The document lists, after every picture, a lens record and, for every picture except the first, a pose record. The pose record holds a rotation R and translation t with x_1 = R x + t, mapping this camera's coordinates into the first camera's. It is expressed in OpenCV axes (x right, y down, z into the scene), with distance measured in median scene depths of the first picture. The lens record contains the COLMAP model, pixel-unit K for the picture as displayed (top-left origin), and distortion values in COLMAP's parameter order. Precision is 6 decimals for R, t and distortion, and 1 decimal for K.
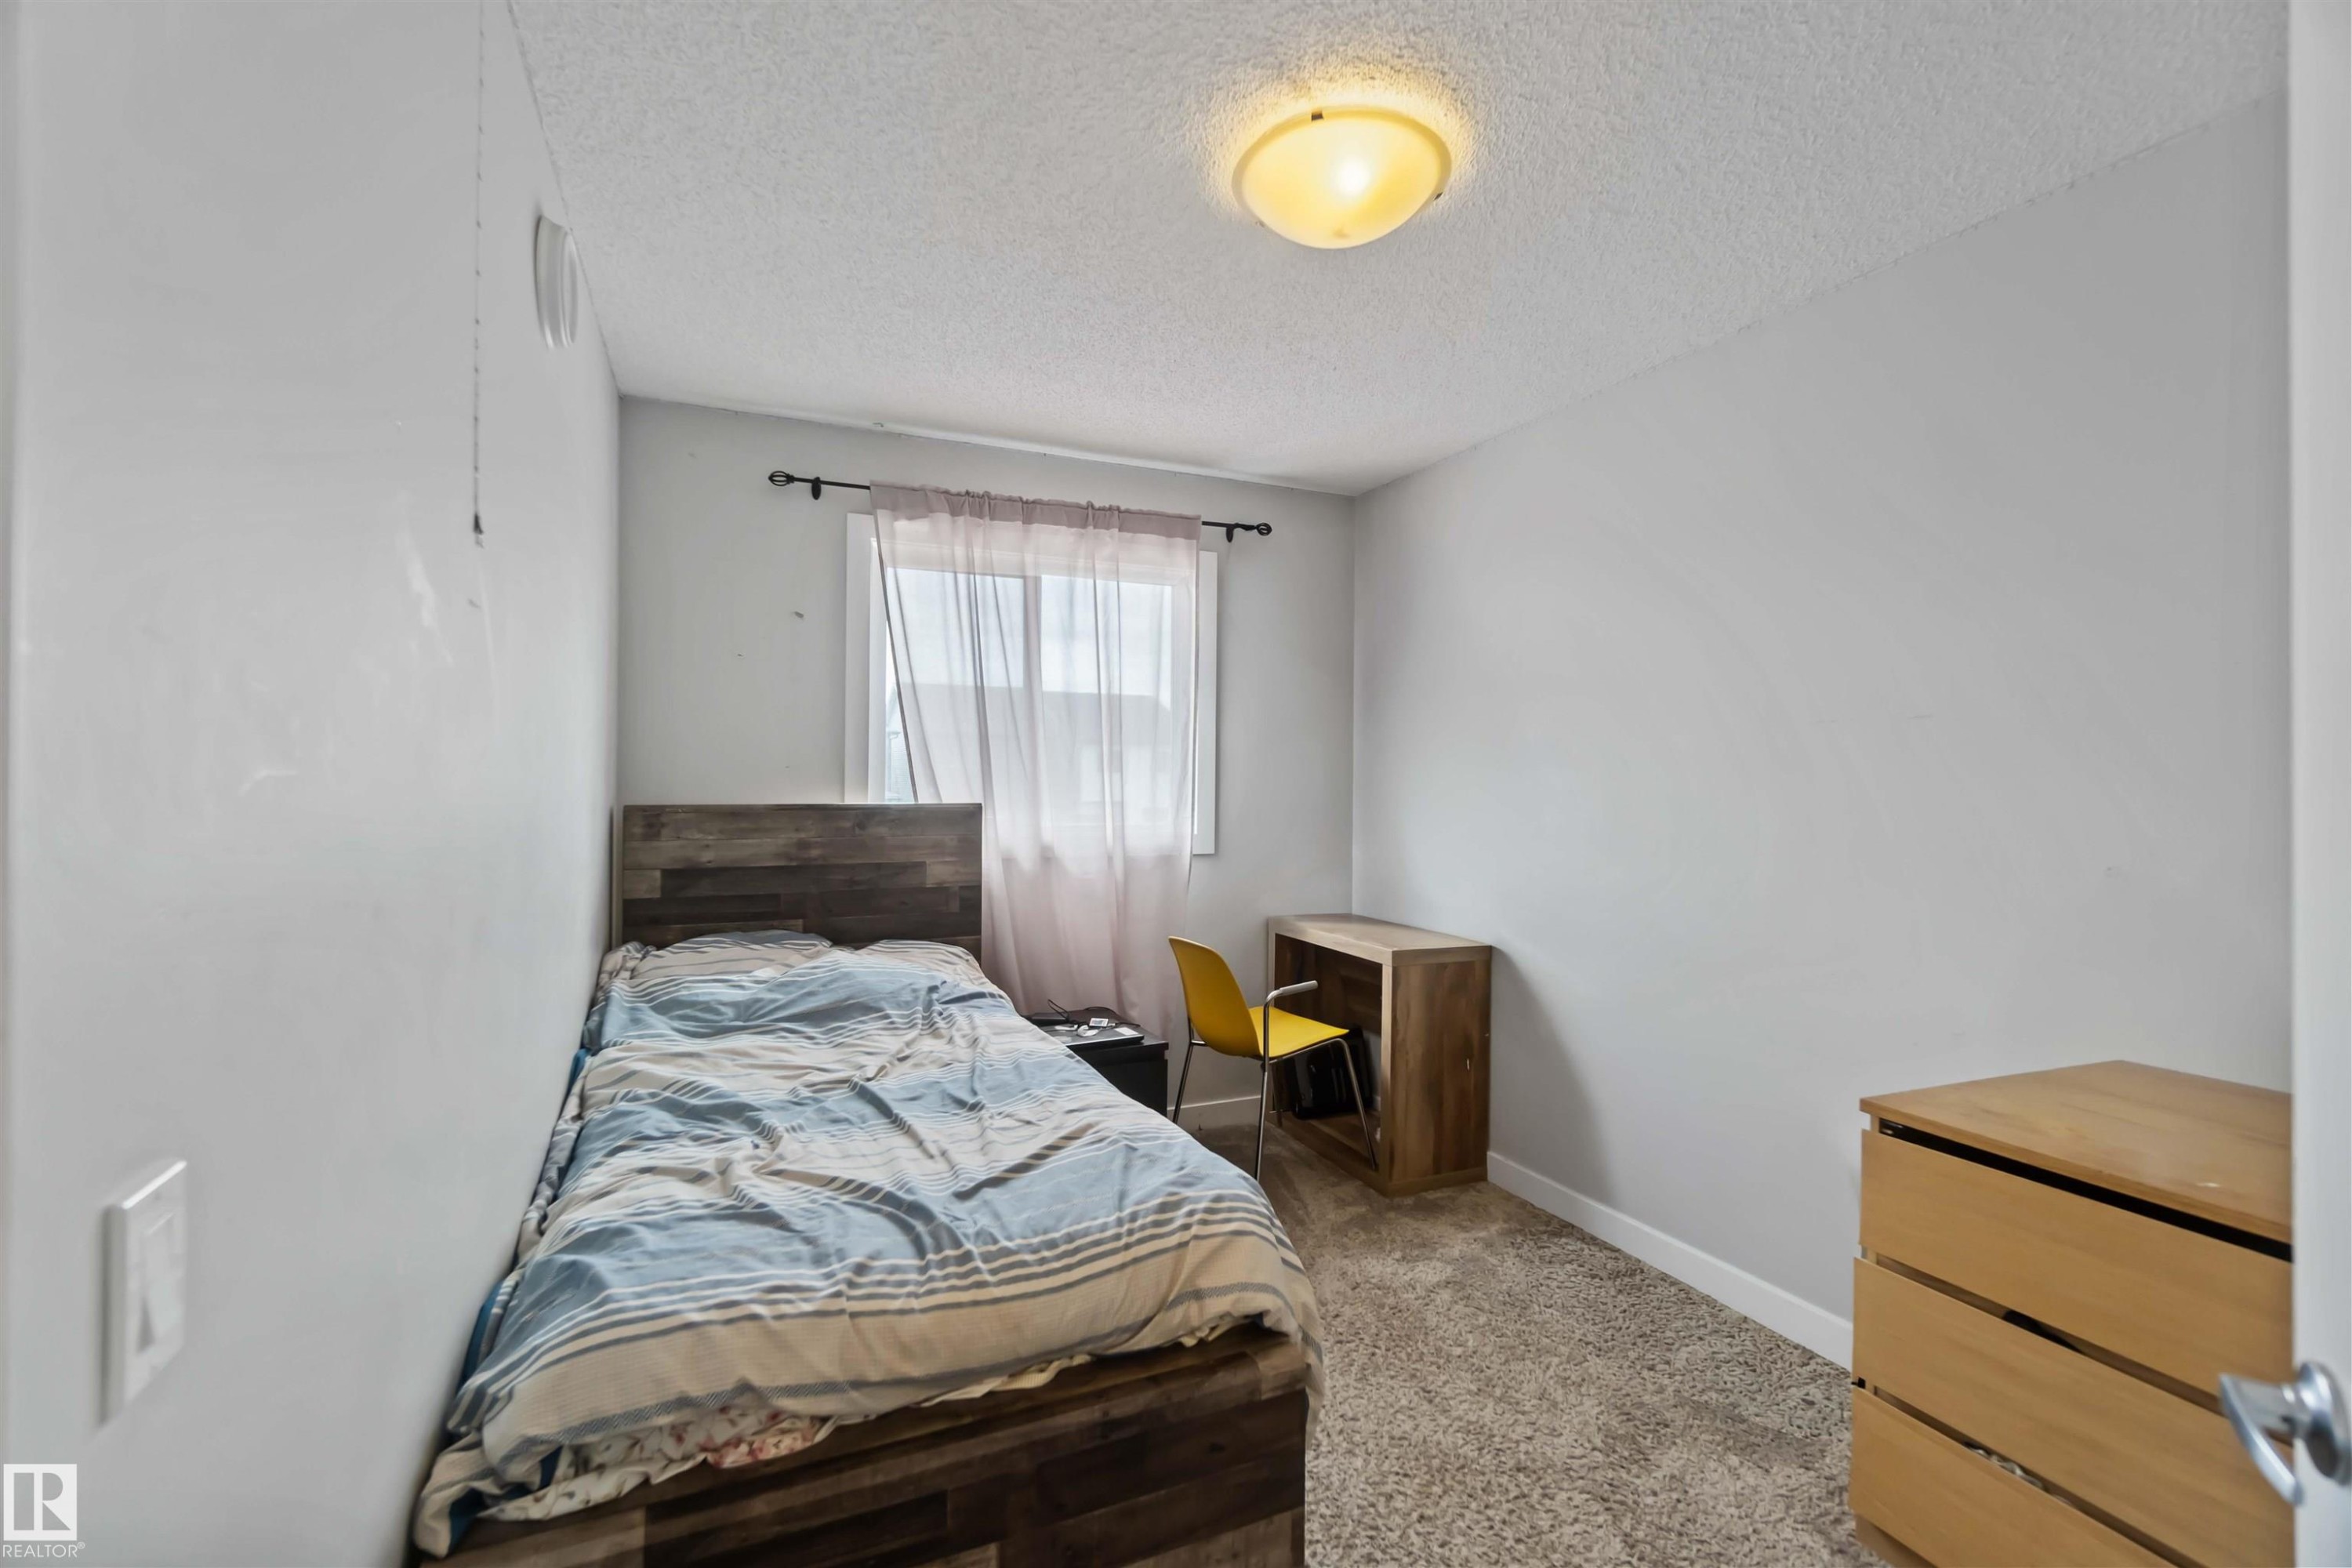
lens RADIAL K [[1023.9, 0, 1159.6], [0, 1023.9, 774.3], [0, 0, 1]] dist [0.001314, -0.000368]
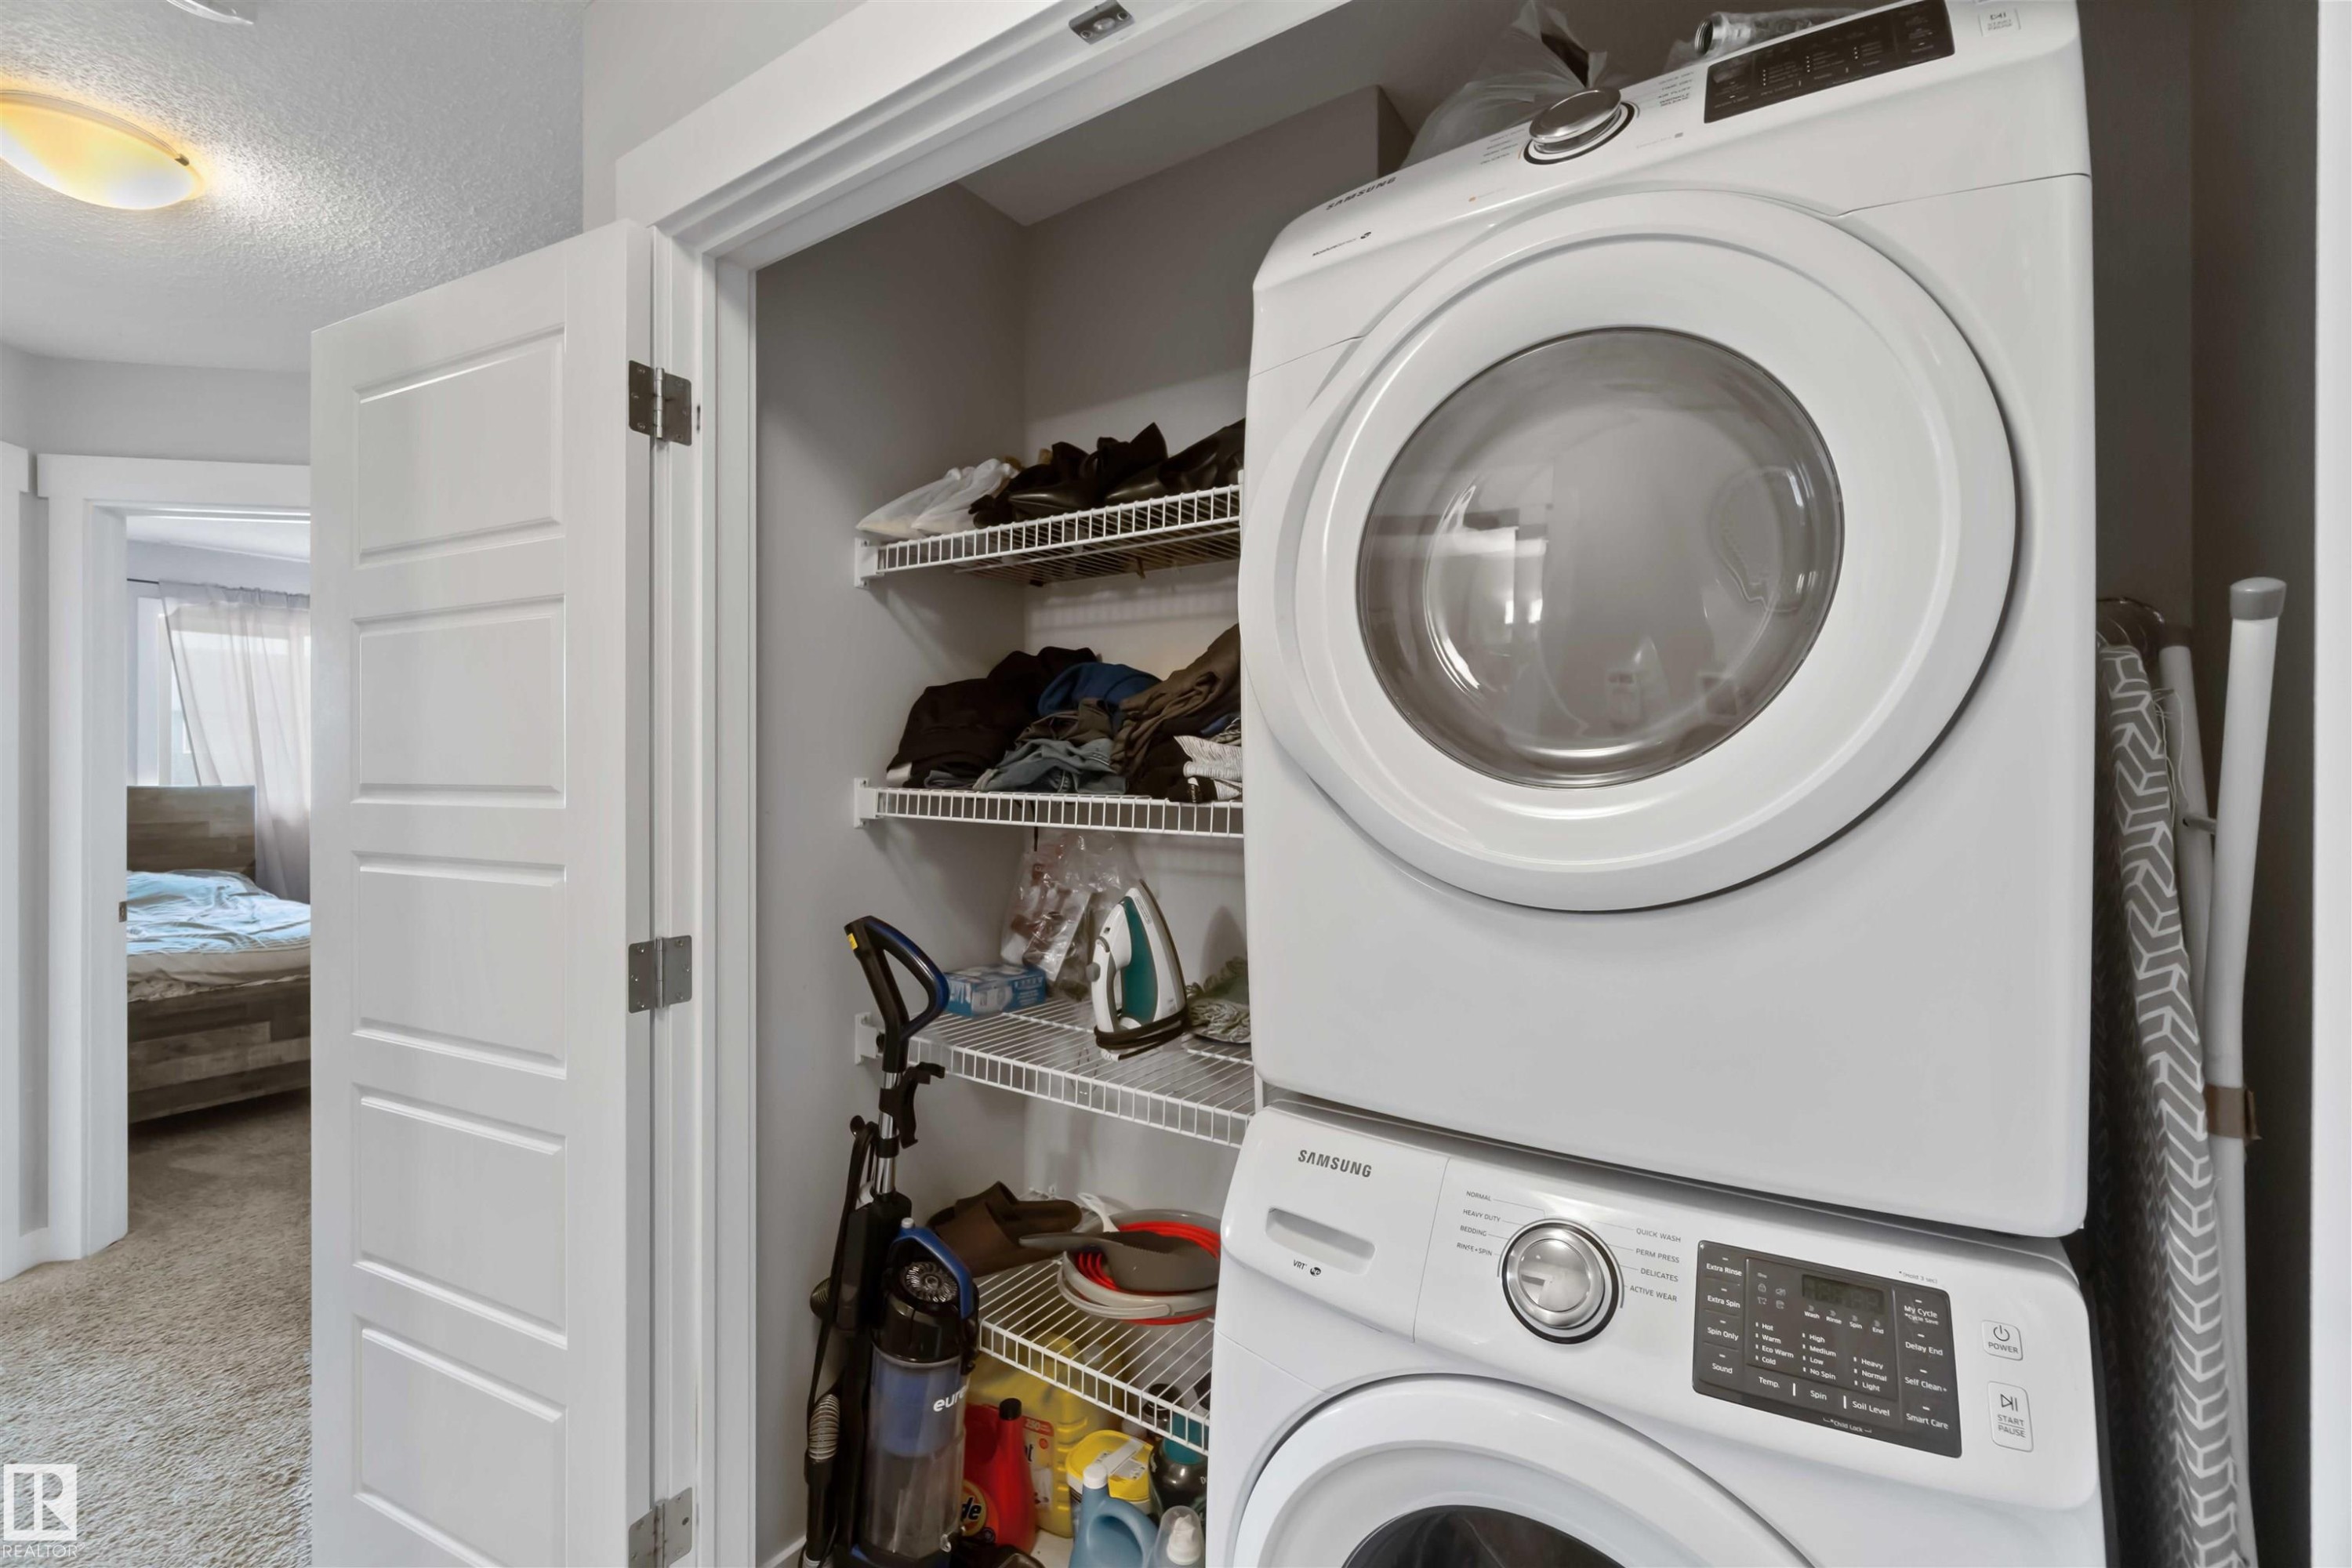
lens RADIAL K [[1023.9, 0, 1159.6], [0, 1023.9, 774.3], [0, 0, 1]] dist [0.001314, -0.000368]
pose [[0.848464, -0.005112, 0.529228, 0.181964], [-0.002740, 0.999898, 0.014051, -0.013492], [-0.529246, -0.013371, 0.848363, -1.131467]]
